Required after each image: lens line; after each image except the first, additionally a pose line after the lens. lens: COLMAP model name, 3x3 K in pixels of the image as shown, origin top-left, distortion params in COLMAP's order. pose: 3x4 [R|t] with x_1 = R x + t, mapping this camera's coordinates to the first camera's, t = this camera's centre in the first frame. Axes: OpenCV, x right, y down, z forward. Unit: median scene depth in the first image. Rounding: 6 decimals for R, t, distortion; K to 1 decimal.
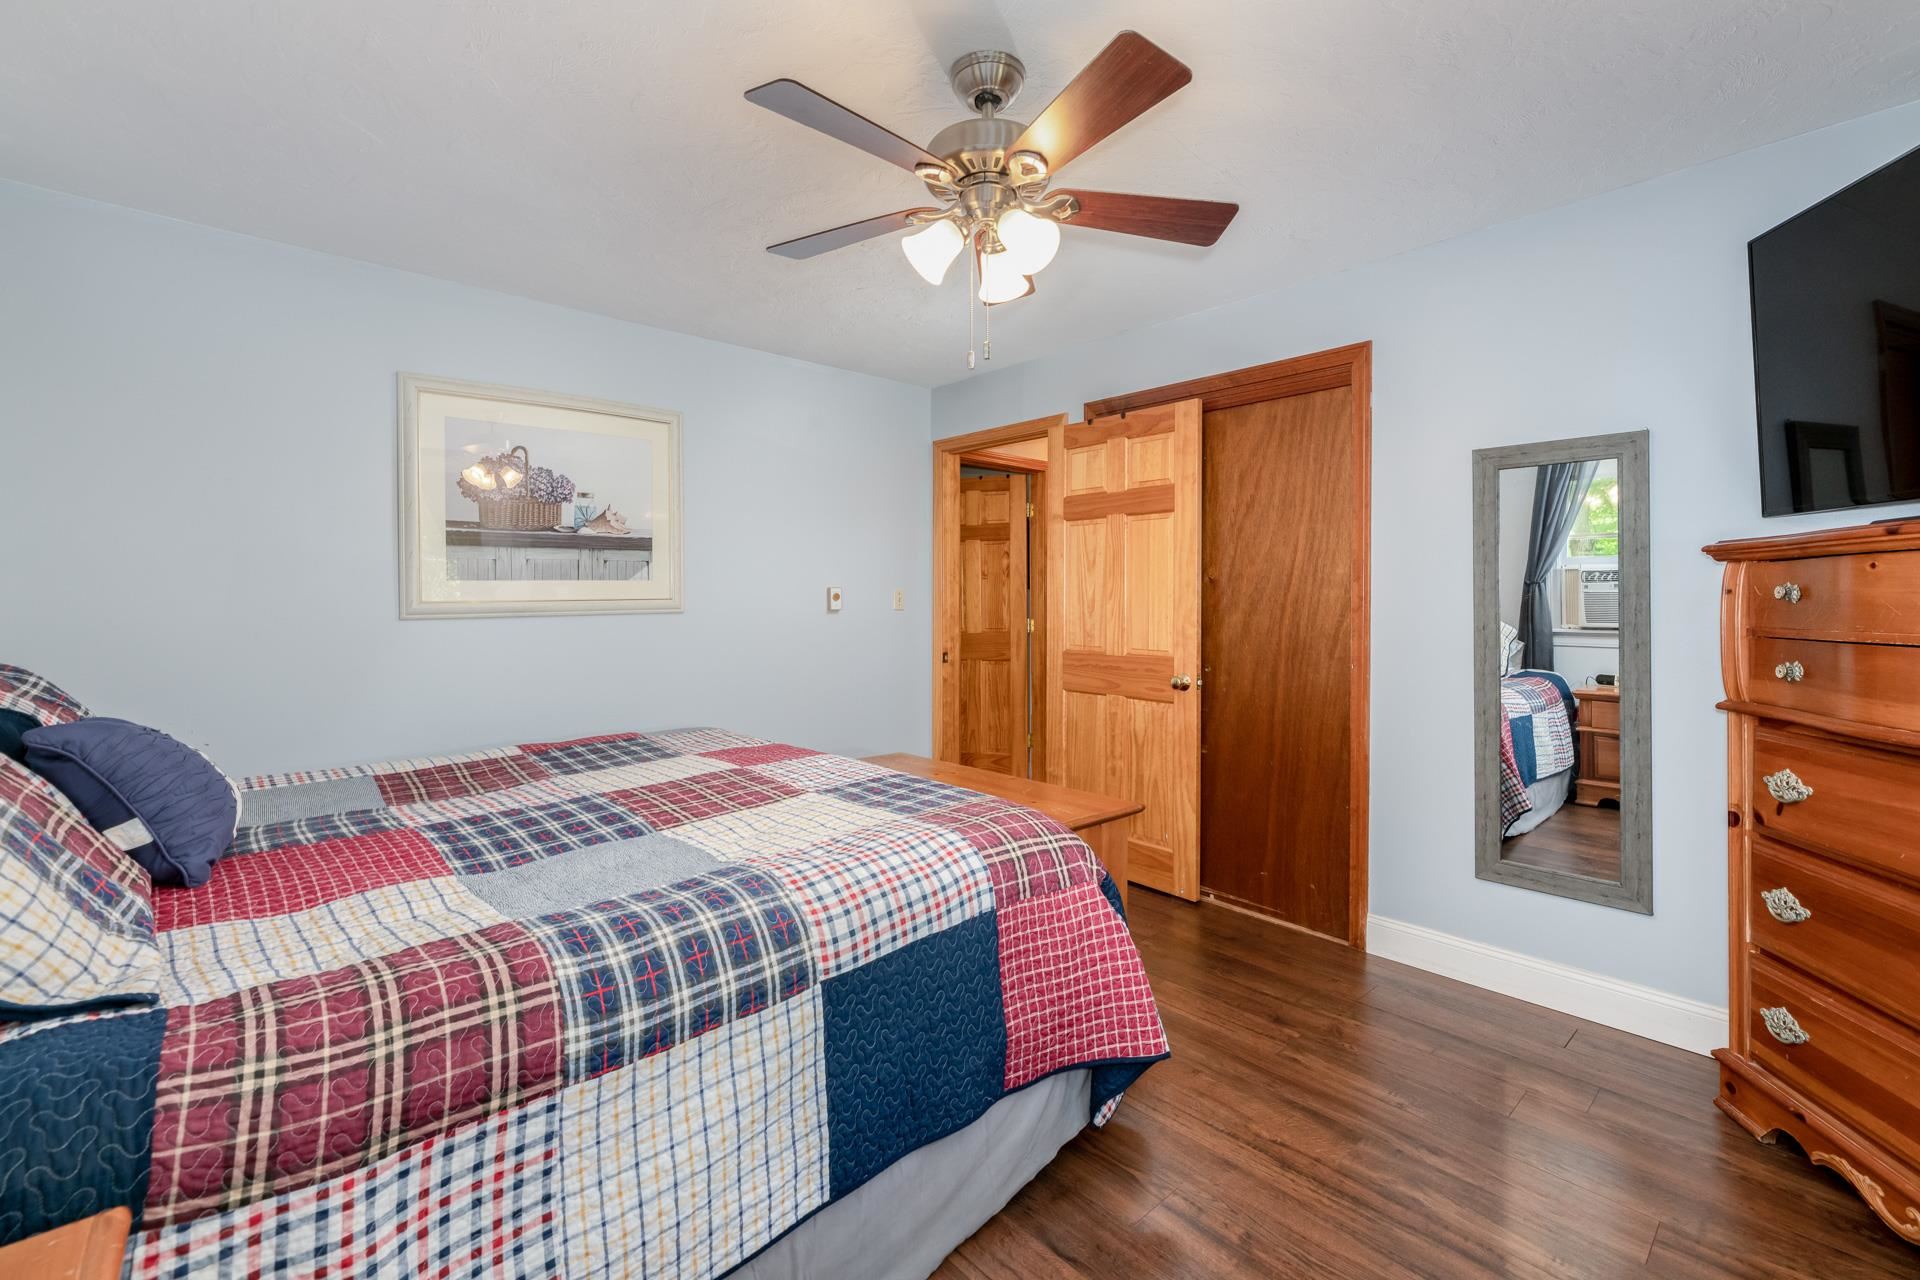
lens RADIAL K [[798.6, 0, 960.4], [0, 798.6, 595.1], [0, 0, 1]] dist [-0.001463, -0.000169]
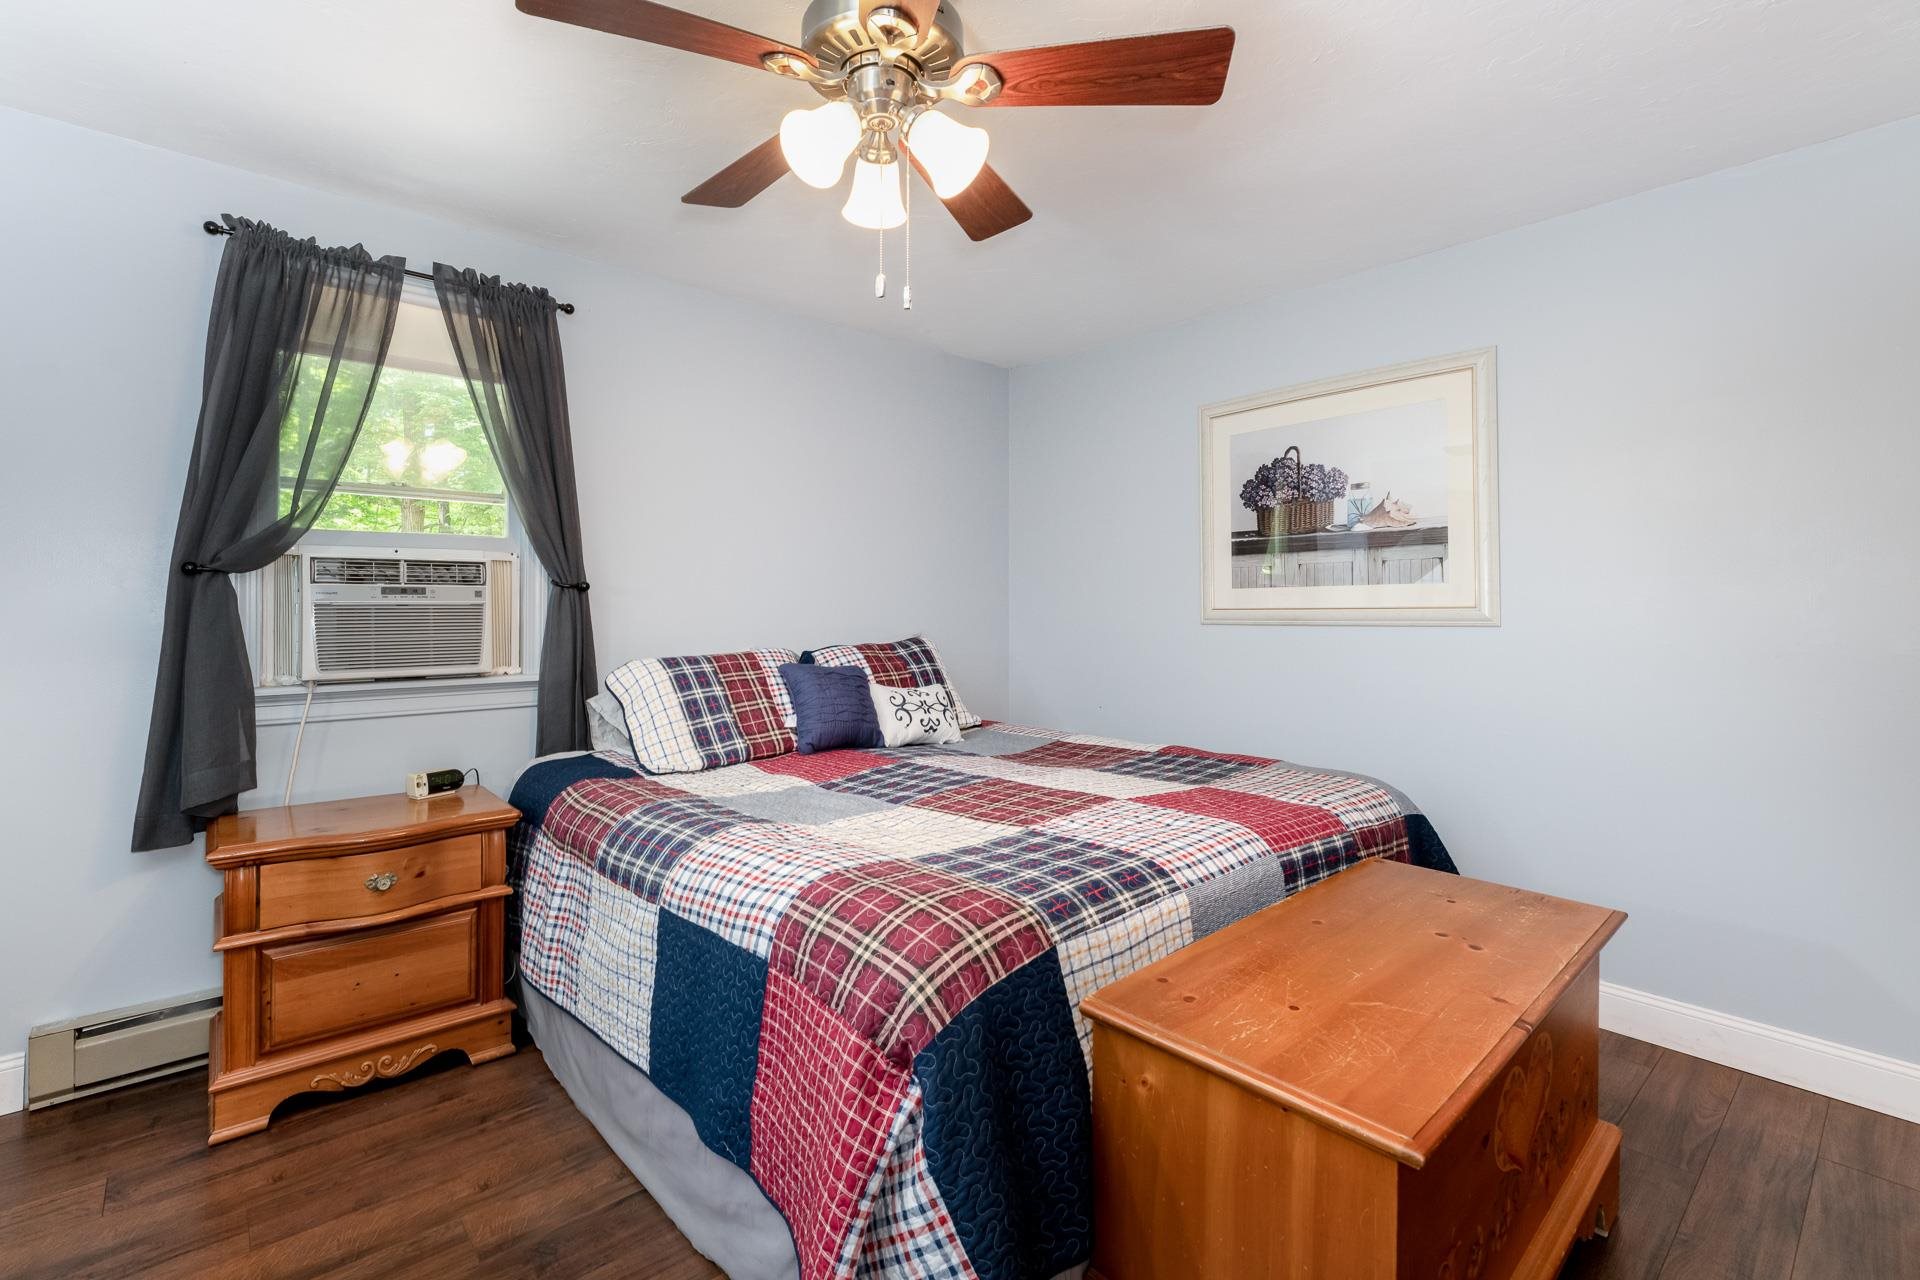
lens RADIAL K [[874.3, 0, 959.1], [0, 874.3, 601.1], [0, 0, 1]] dist [-0.002726, -0.000838]
pose [[0.002675, -0.003839, -0.999989, 0.512367], [-0.002547, 0.999989, -0.003846, 0.003565], [0.999993, 0.002557, 0.002665, 0.623866]]
